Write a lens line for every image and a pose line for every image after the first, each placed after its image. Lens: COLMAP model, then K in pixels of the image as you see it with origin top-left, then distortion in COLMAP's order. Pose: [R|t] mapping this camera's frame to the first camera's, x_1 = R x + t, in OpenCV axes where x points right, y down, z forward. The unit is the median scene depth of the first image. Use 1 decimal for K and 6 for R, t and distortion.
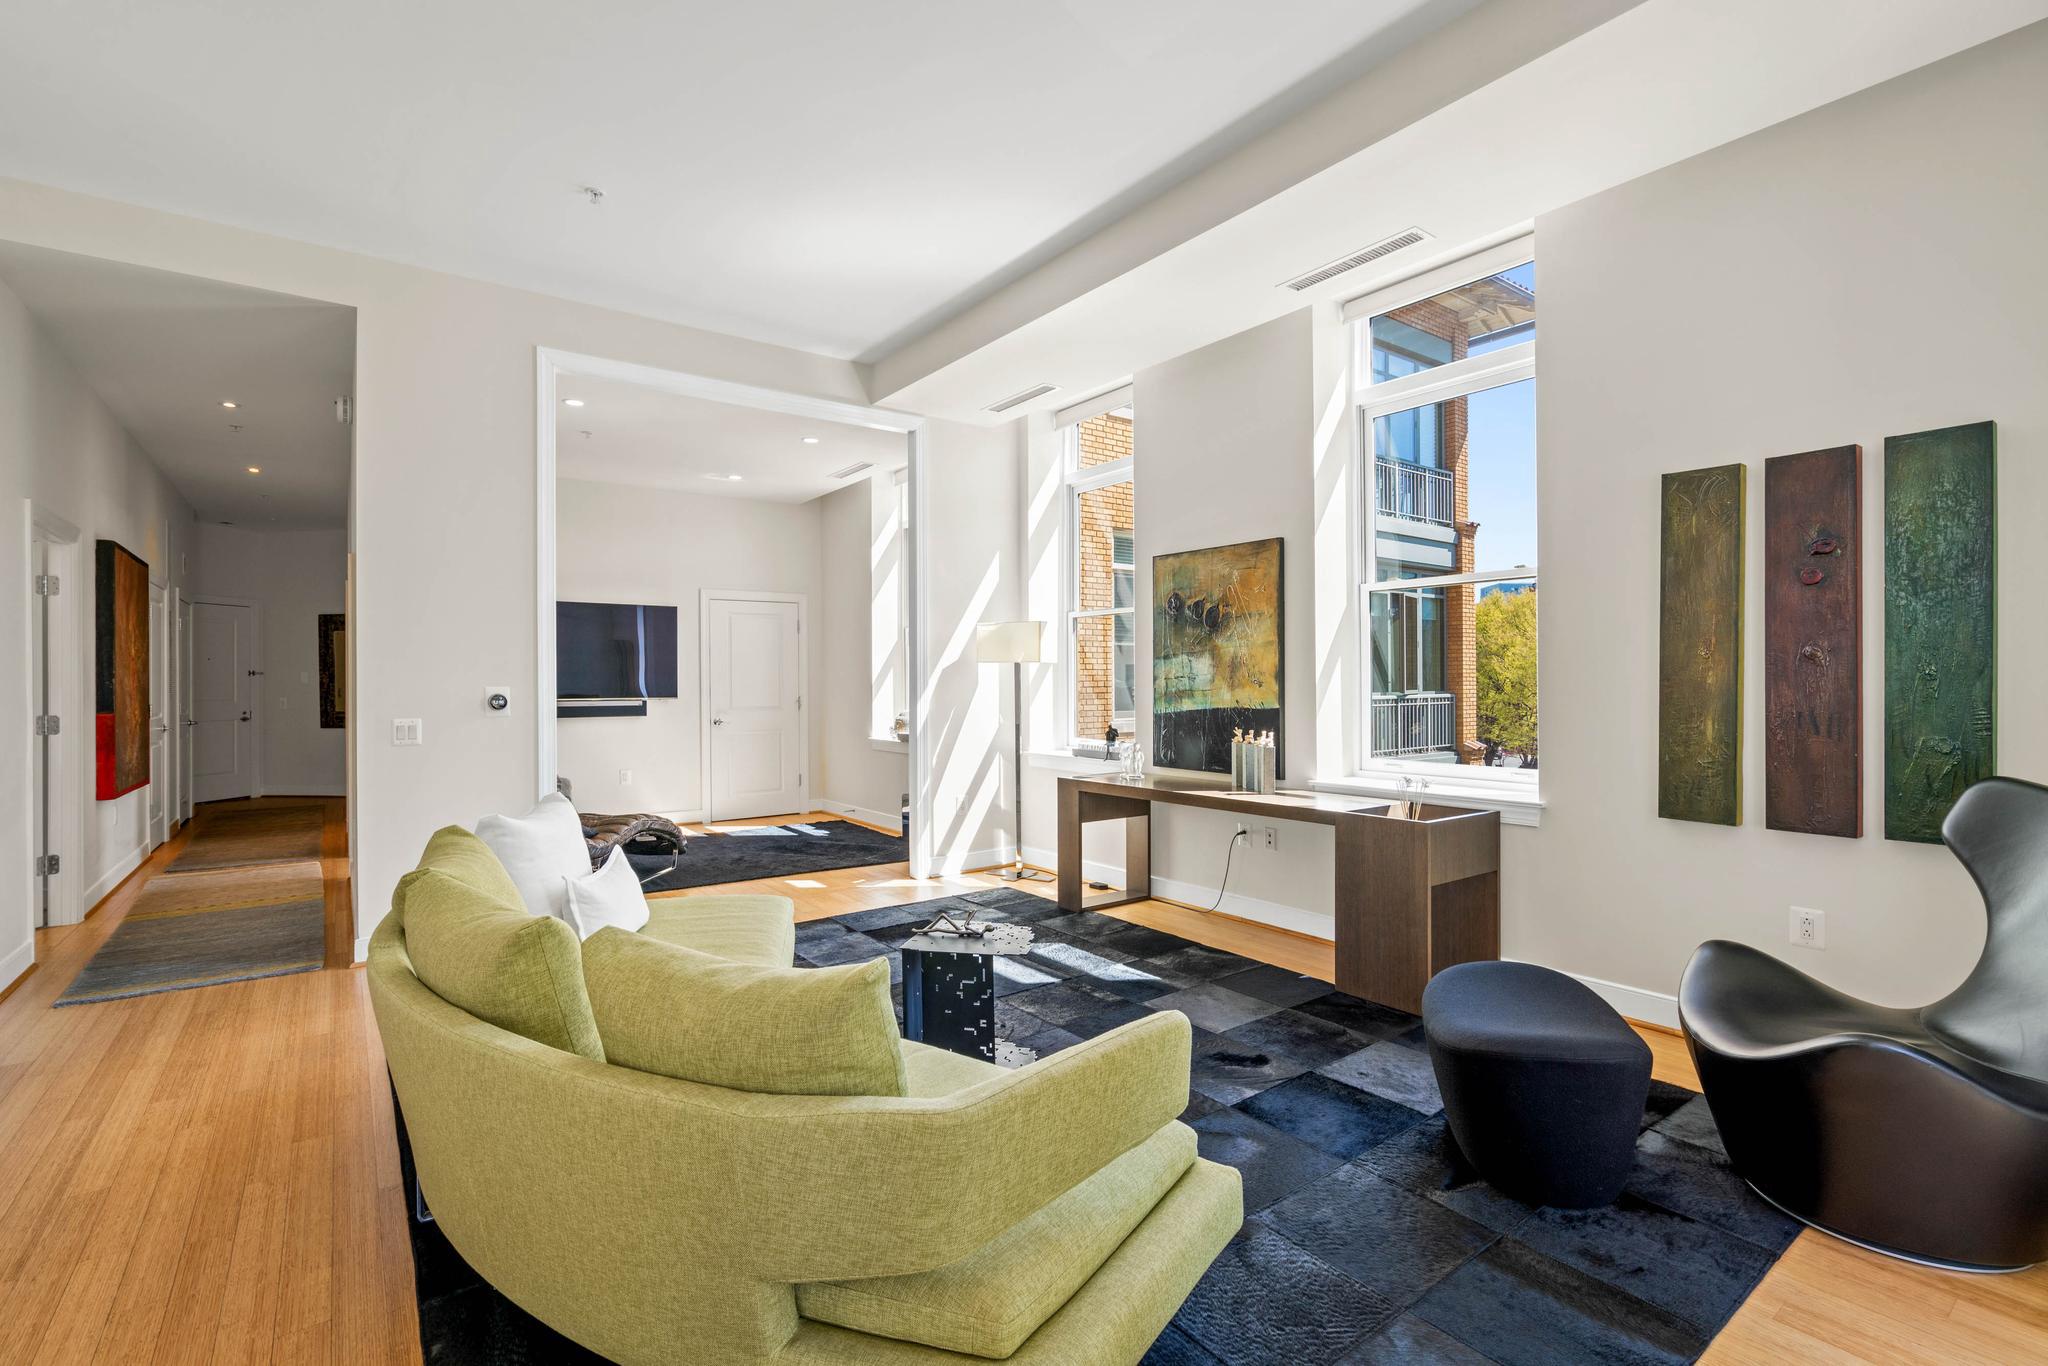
lens RADIAL K [[931.6, 0, 1016.3], [0, 931.6, 681.5], [0, 0, 1]] dist [-0.002054, 0.000243]
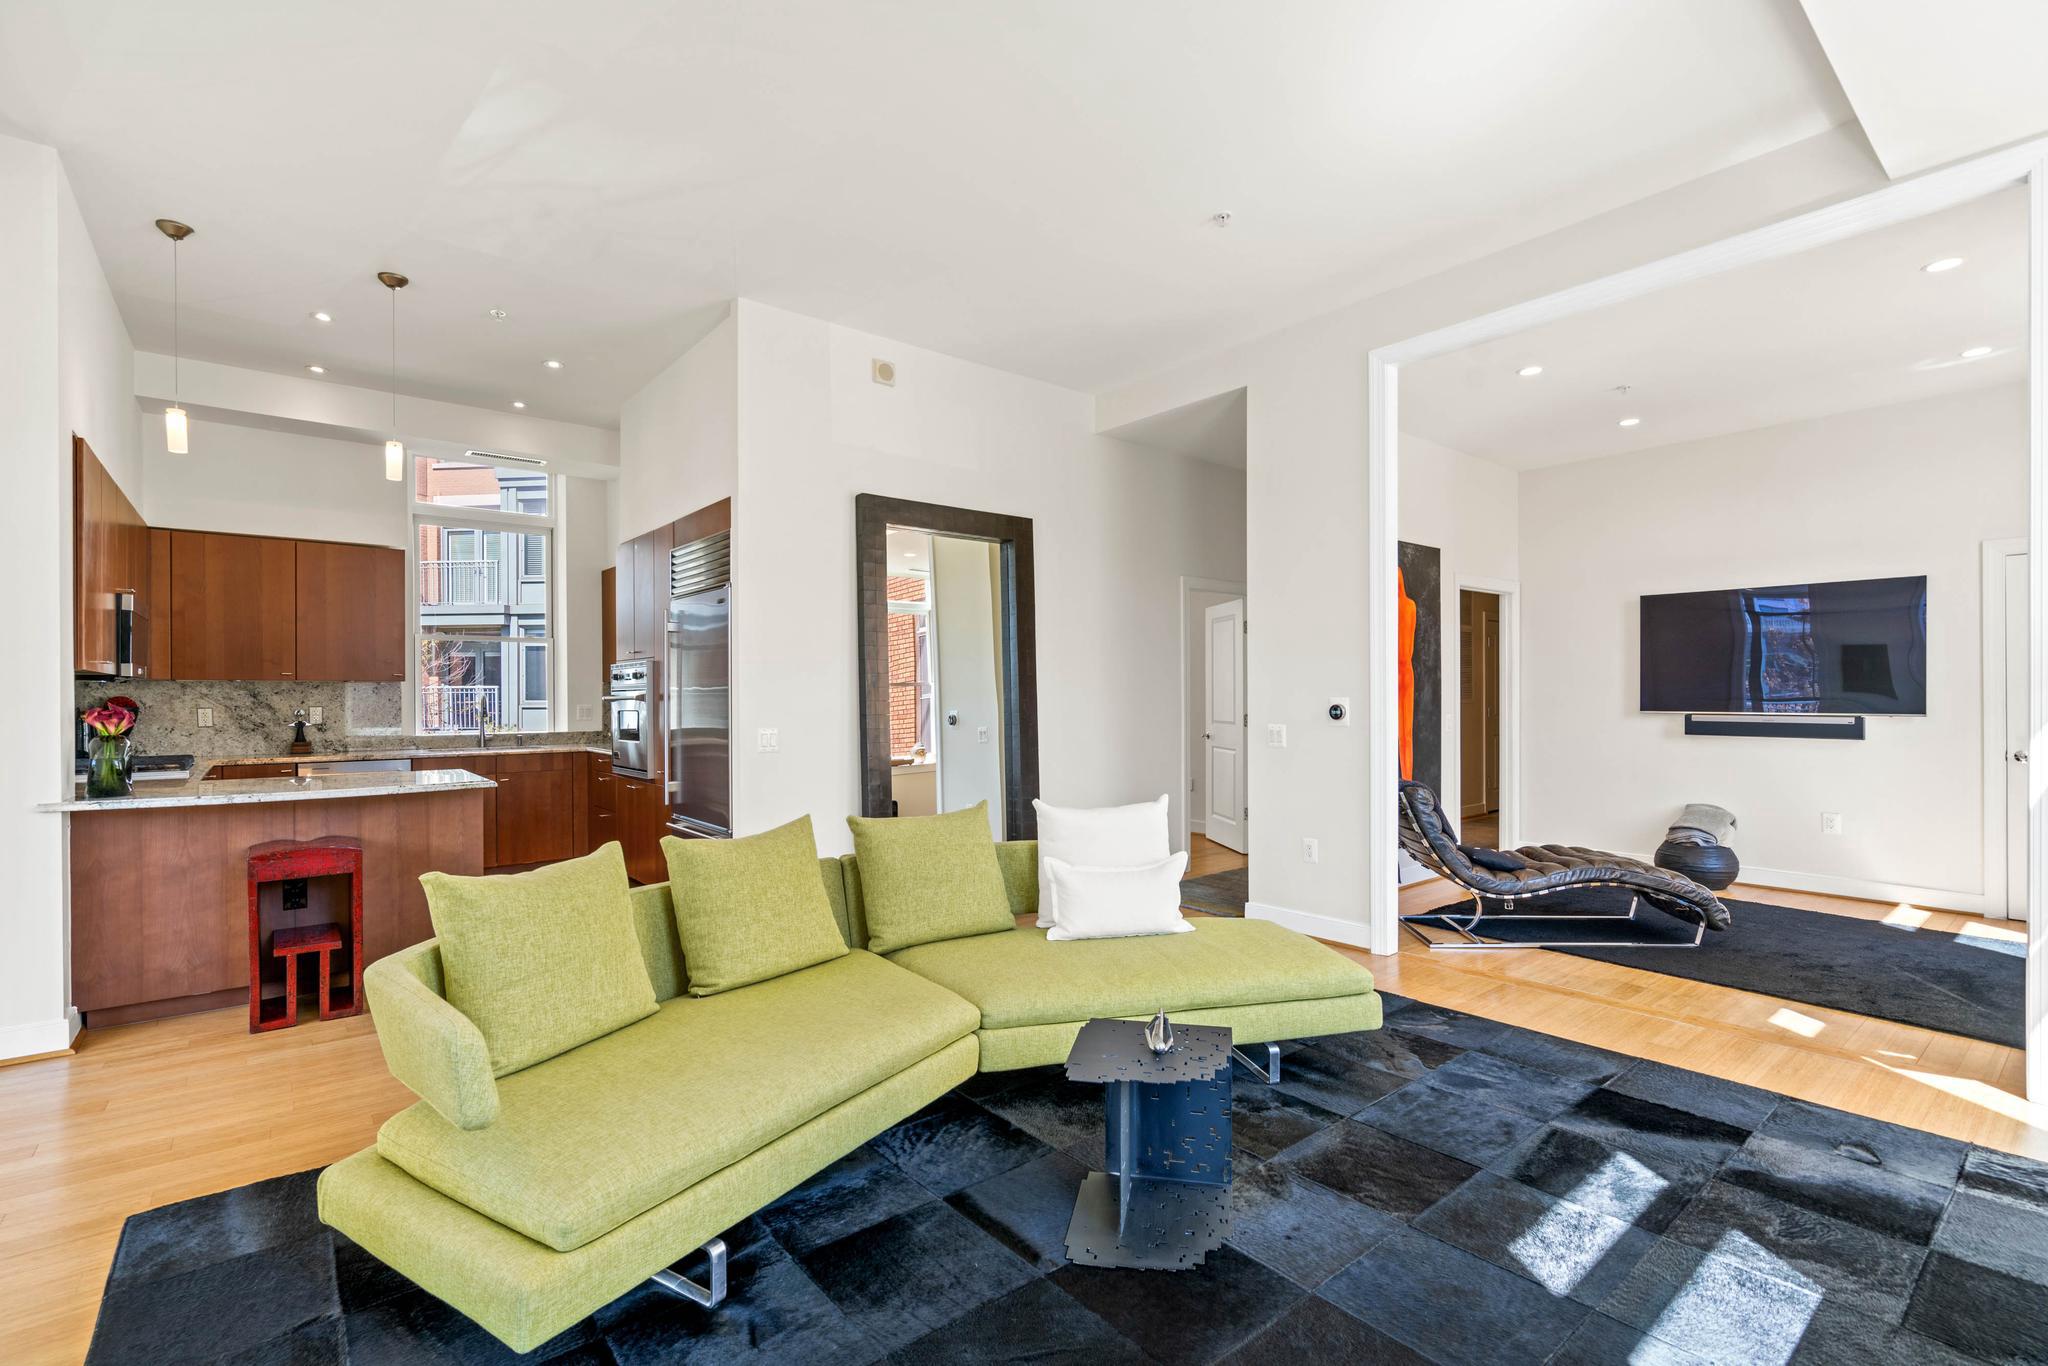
lens RADIAL K [[917.1, 0, 1012.1], [0, 917.1, 694.5], [0, 0, 1]] dist [-0.002951, 0.000517]
pose [[0.045784, 0.003817, -0.998944, 0.404057], [0.003089, 0.999987, 0.003963, -0.002175], [0.998947, -0.003267, 0.045772, 0.533035]]
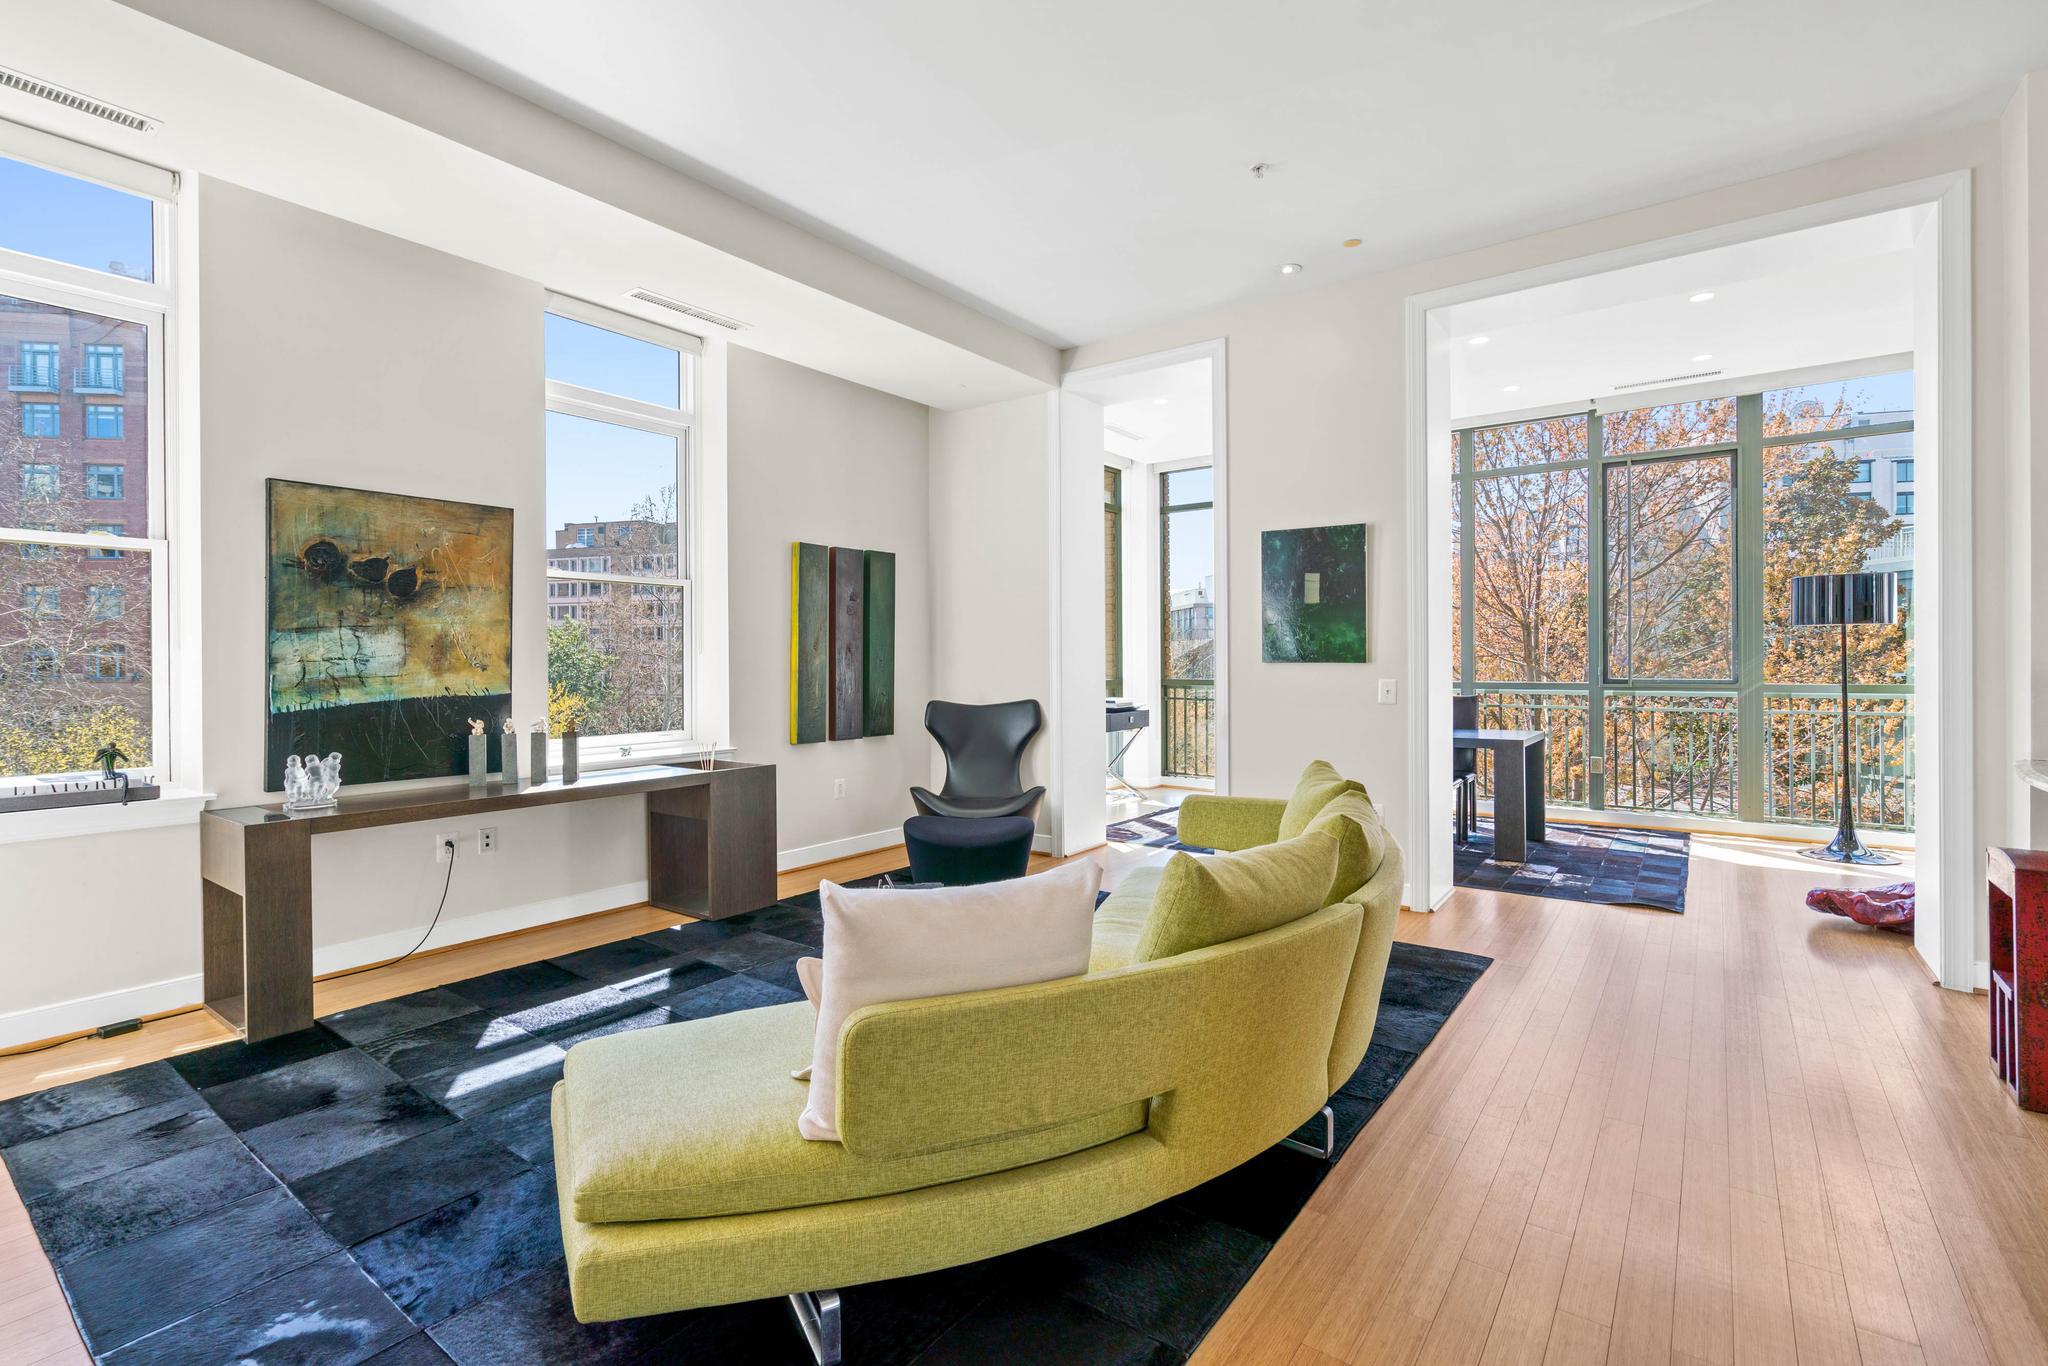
lens RADIAL K [[931.6, 0, 1016.3], [0, 931.6, 681.5], [0, 0, 1]] dist [-0.002054, 0.000243]
pose [[-0.288125, -0.013230, 0.957501, -0.686873], [0.010032, 0.999808, 0.016833, 0.005722], [-0.957540, 0.014456, -0.287937, 0.723637]]
